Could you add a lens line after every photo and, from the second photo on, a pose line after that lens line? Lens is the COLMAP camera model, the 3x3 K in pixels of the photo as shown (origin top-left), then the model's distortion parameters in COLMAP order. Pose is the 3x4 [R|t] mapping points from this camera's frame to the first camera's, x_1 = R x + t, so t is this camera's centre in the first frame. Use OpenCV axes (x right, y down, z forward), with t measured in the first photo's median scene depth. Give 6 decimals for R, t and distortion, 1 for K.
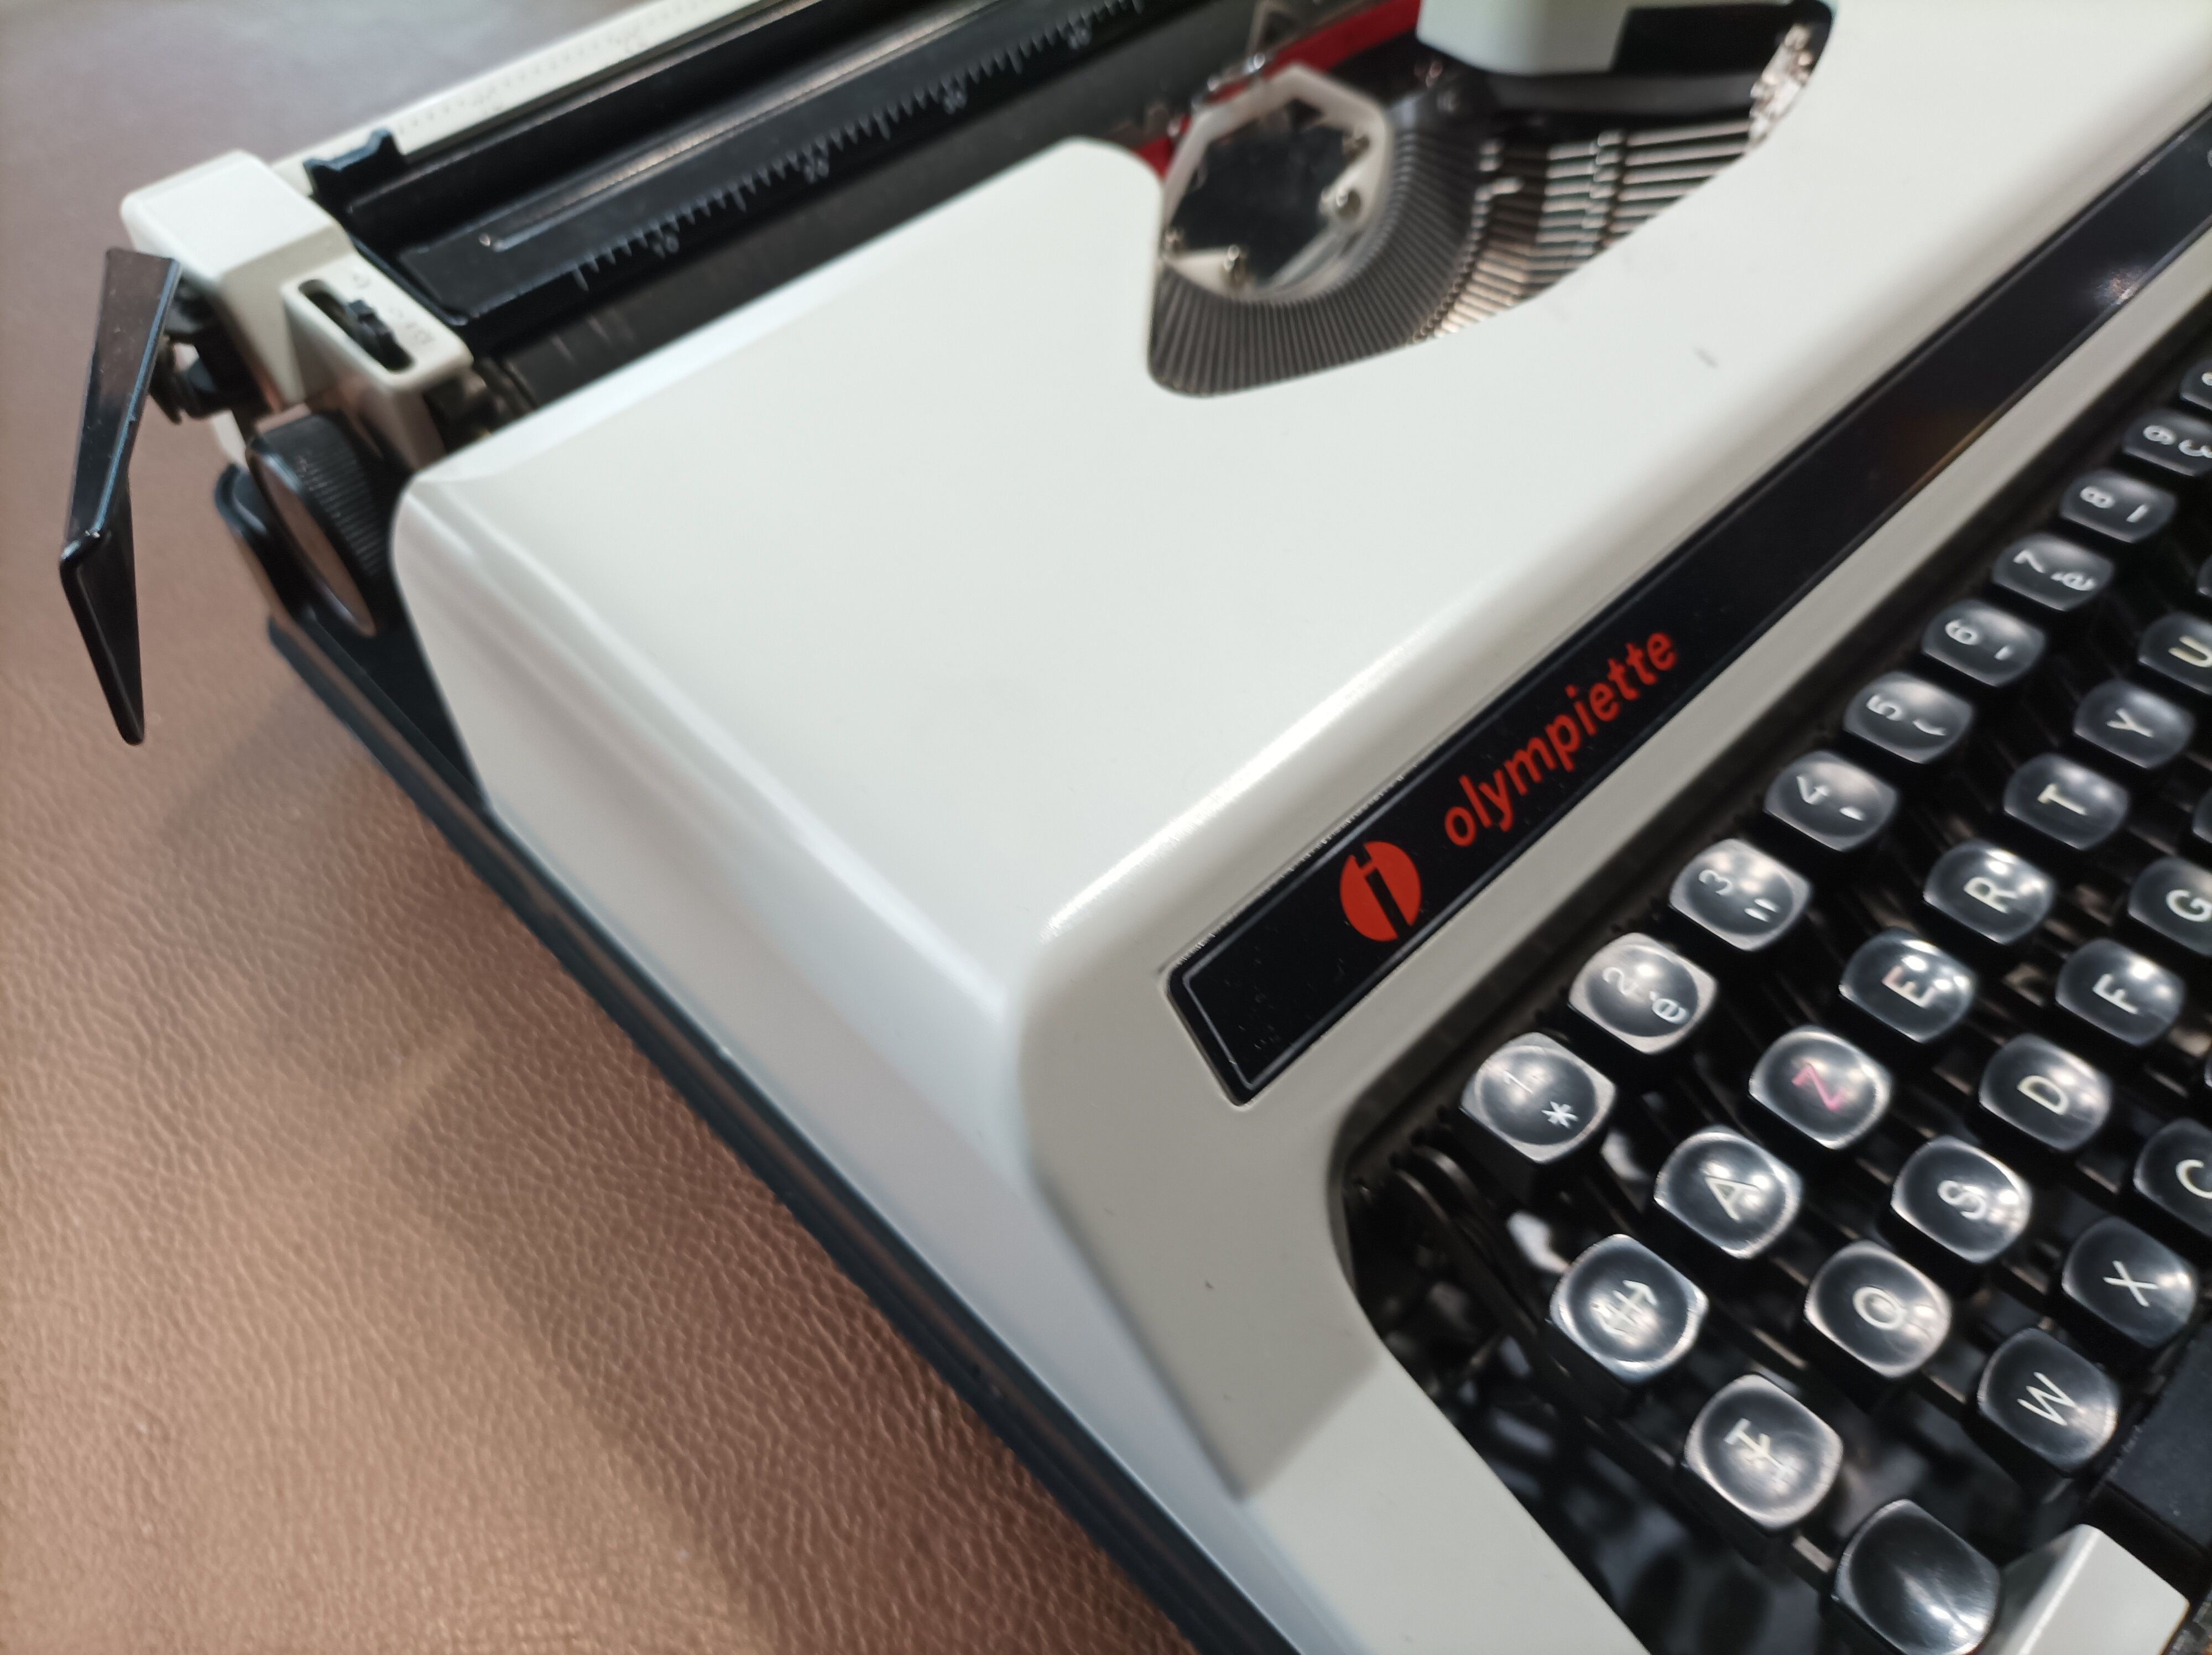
lens RADIAL K [[1764.5, 0, 1106.0], [0, 1764.5, 827.5], [0, 0, 1]] dist [-0.018653, -0.002109]
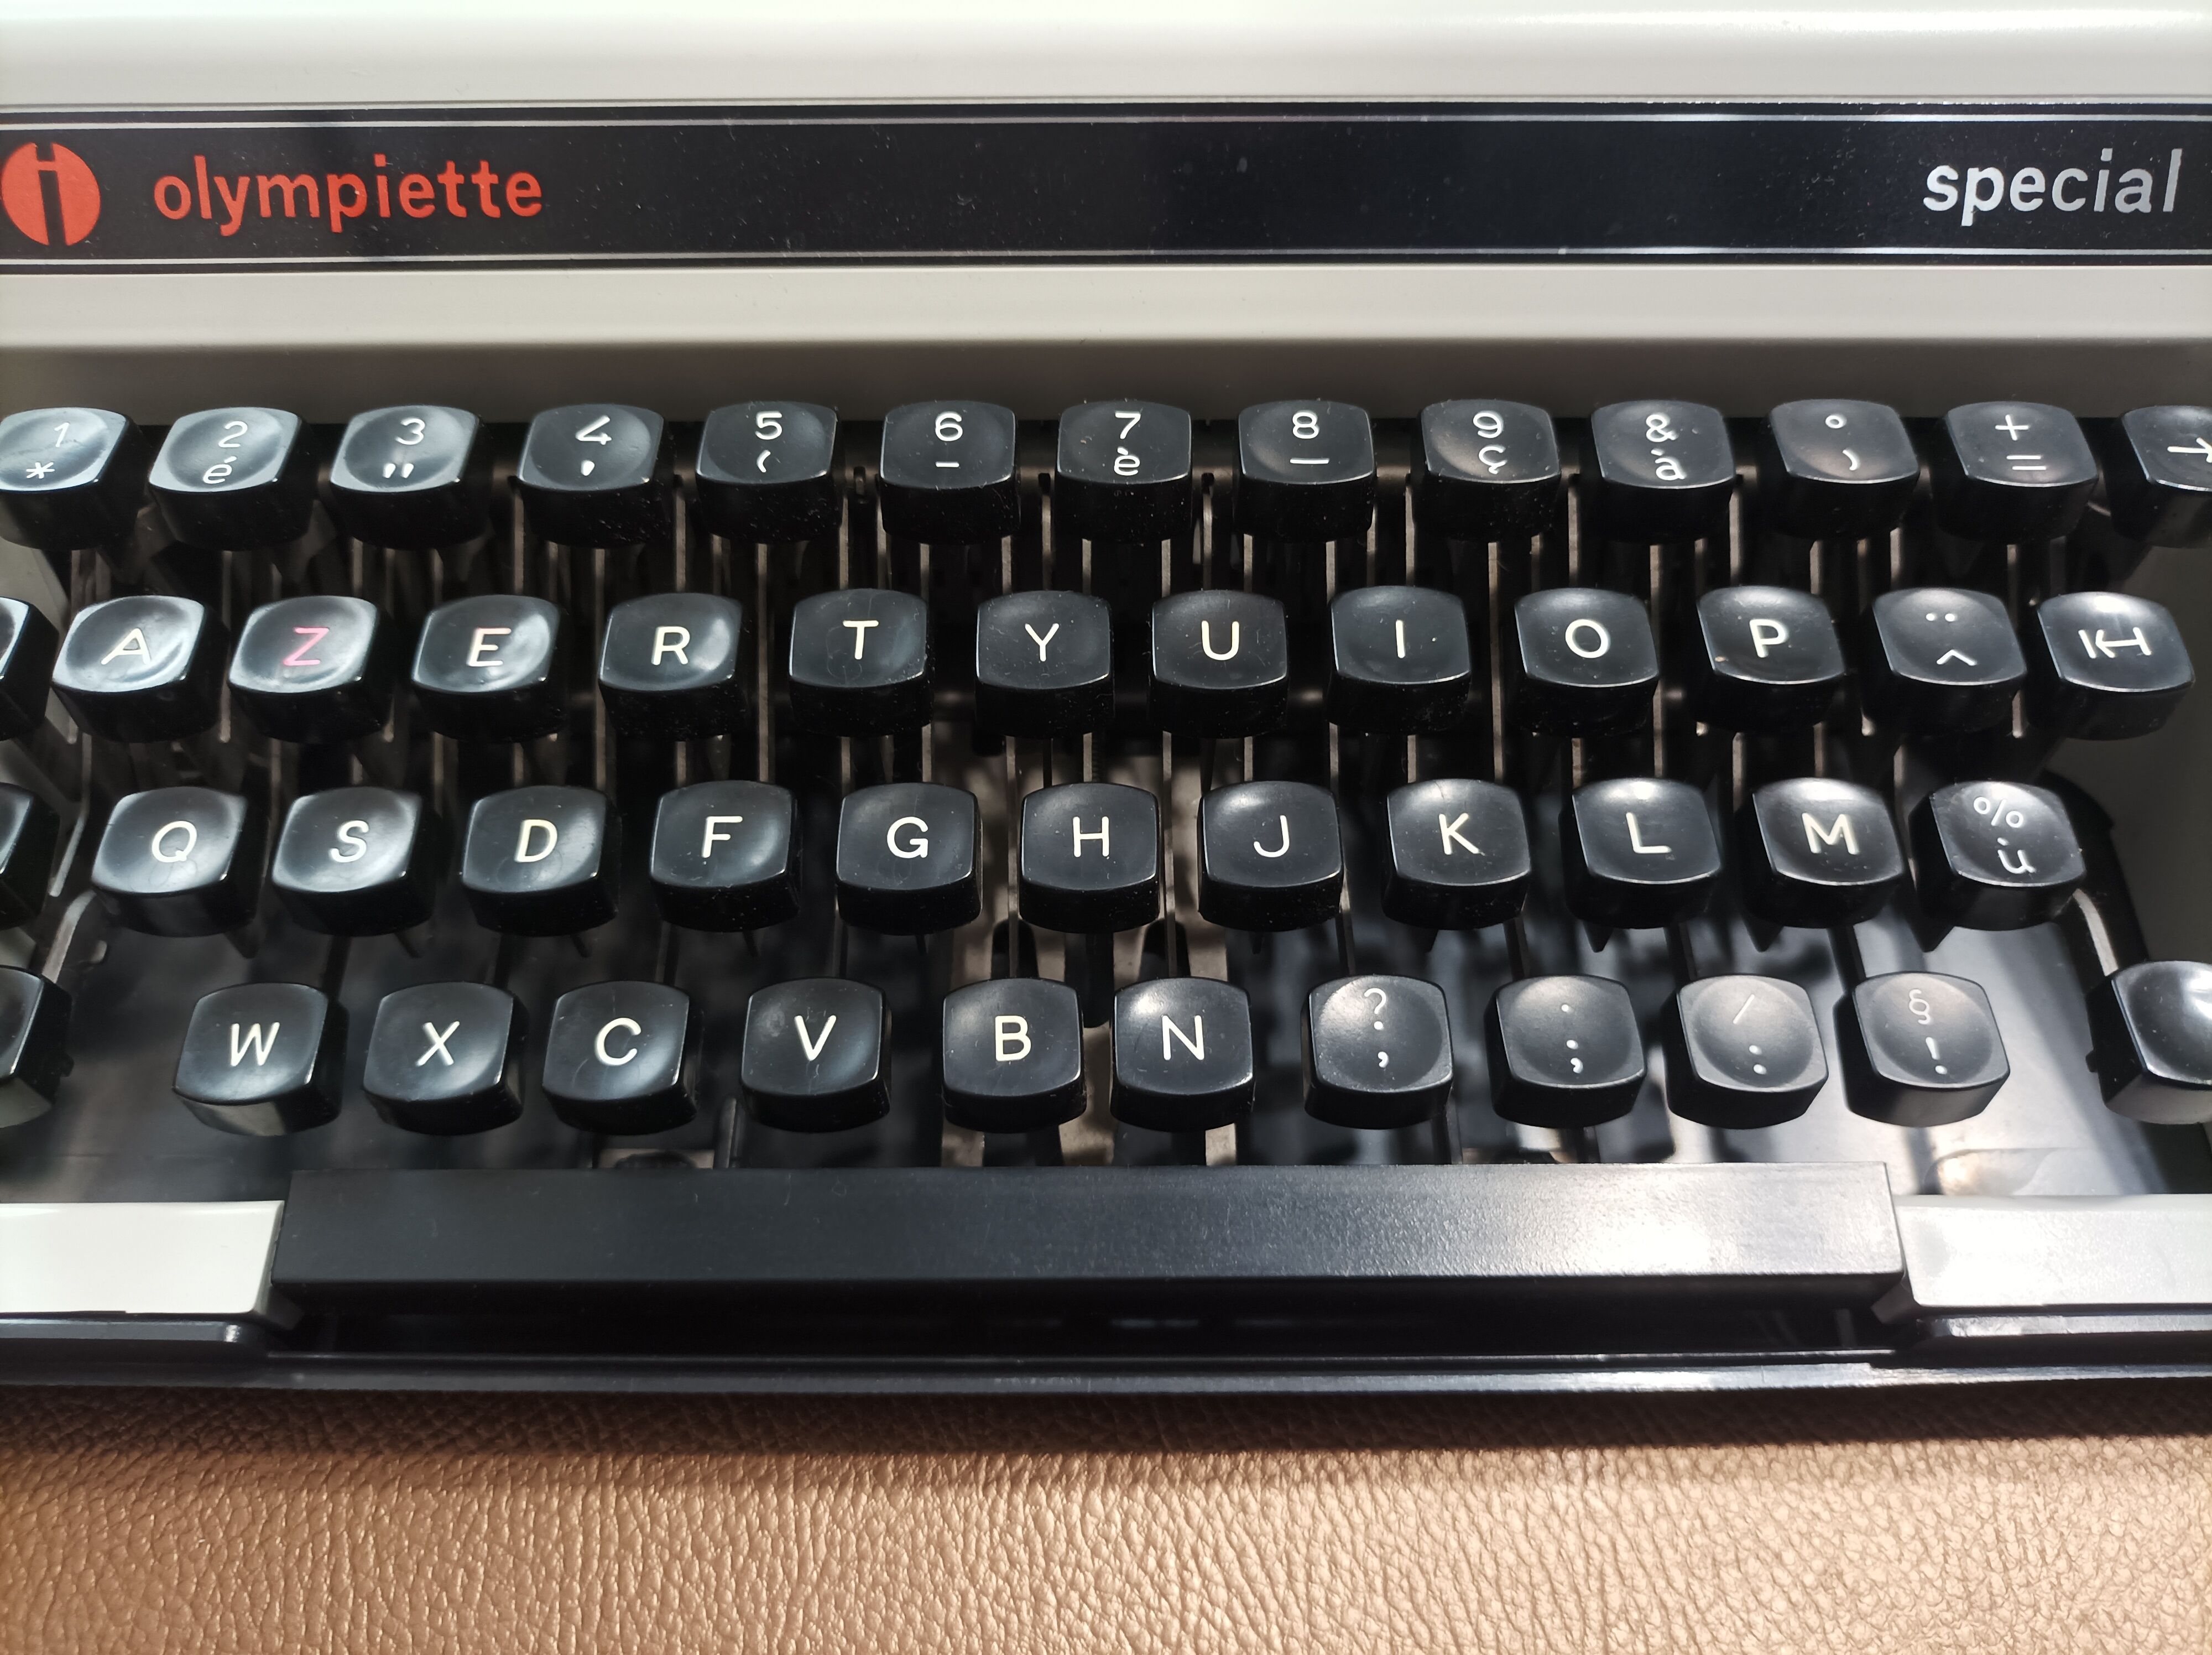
lens RADIAL K [[1764.5, 0, 1106.0], [0, 1764.5, 827.5], [0, 0, 1]] dist [-0.018653, -0.002109]
pose [[0.714503, 0.601949, -0.356572, 1.093311], [-0.545283, 0.798444, 0.255252, -0.244319], [0.438351, 0.012054, 0.898723, 0.345293]]
